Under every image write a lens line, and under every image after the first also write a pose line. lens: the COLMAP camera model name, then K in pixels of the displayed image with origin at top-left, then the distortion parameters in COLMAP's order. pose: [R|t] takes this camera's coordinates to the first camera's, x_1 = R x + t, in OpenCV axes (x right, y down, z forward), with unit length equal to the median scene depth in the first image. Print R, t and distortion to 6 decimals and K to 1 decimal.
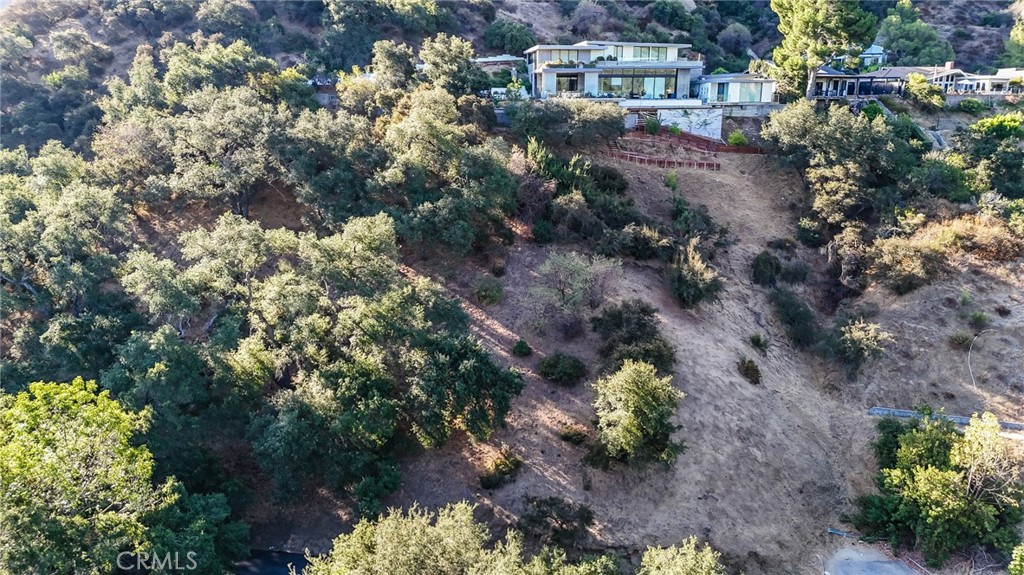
lens RADIAL K [[748.2, 0, 513.8], [0, 748.2, 289.1], [0, 0, 1]] dist [0.089733, -0.098271]
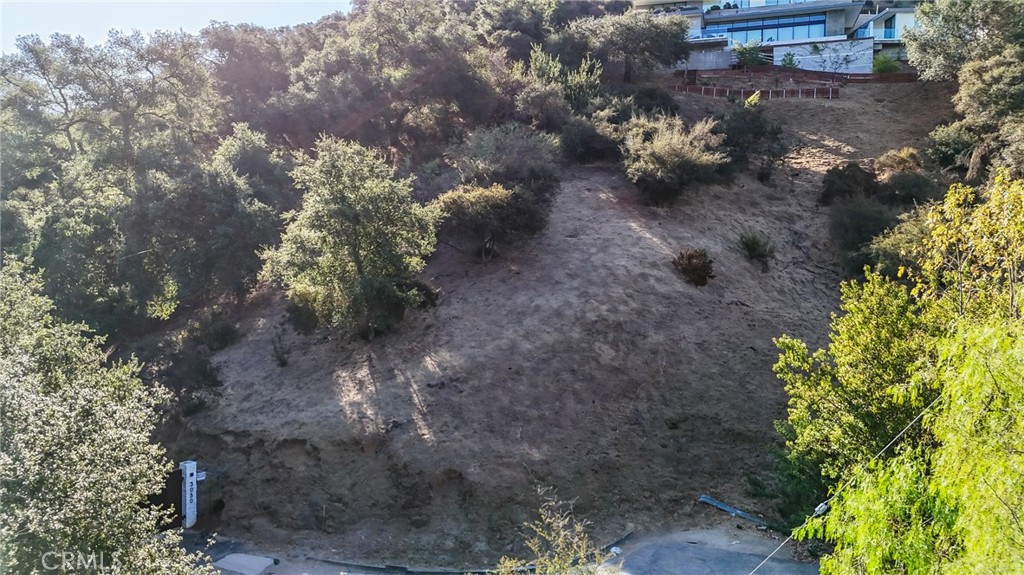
lens RADIAL K [[748.2, 0, 513.8], [0, 748.2, 289.1], [0, 0, 1]] dist [0.089733, -0.098271]
pose [[0.910504, 0.020061, -0.413014, 0.356634], [-0.101266, 0.979225, -0.175681, 0.202437], [0.400909, 0.201783, 0.893620, 0.358683]]
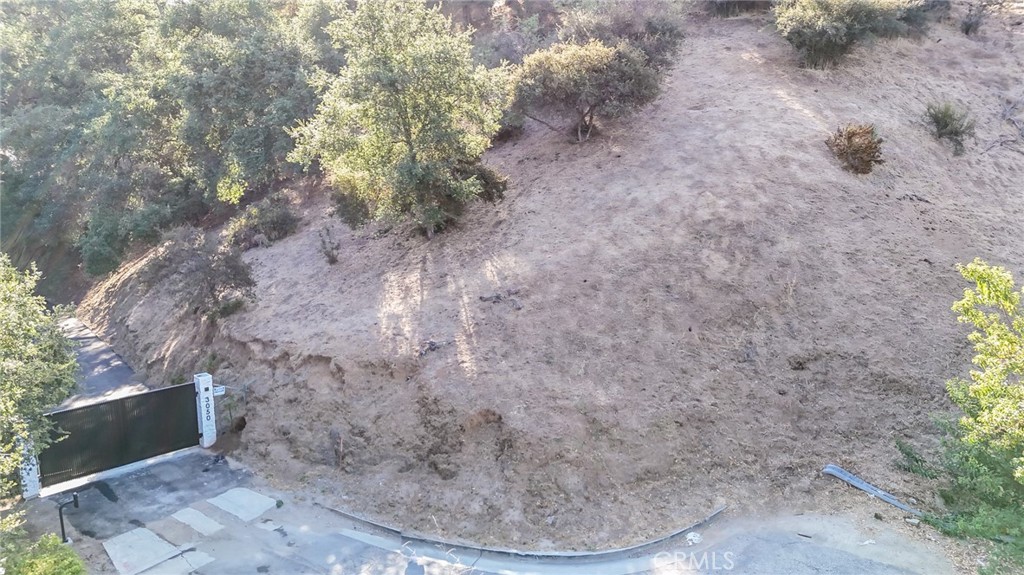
lens RADIAL K [[748.2, 0, 513.8], [0, 748.2, 289.1], [0, 0, 1]] dist [0.089733, -0.098271]
pose [[0.808845, 0.122501, -0.575121, 0.348451], [-0.145247, 0.989374, 0.006463, 0.180920], [0.569802, 0.078307, 0.818043, 0.444272]]
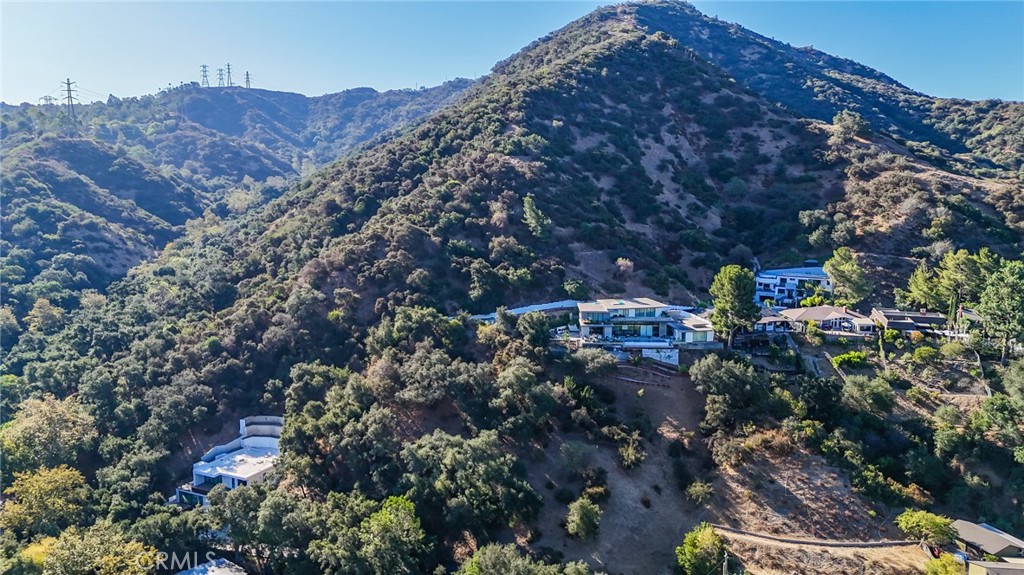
lens RADIAL K [[748.2, 0, 513.8], [0, 748.2, 289.1], [0, 0, 1]] dist [0.089733, -0.098271]
pose [[0.987197, 0.027366, -0.157141, 0.215343], [-0.042507, 0.994682, -0.093818, -0.258847], [0.153738, 0.099297, 0.983110, -1.189533]]
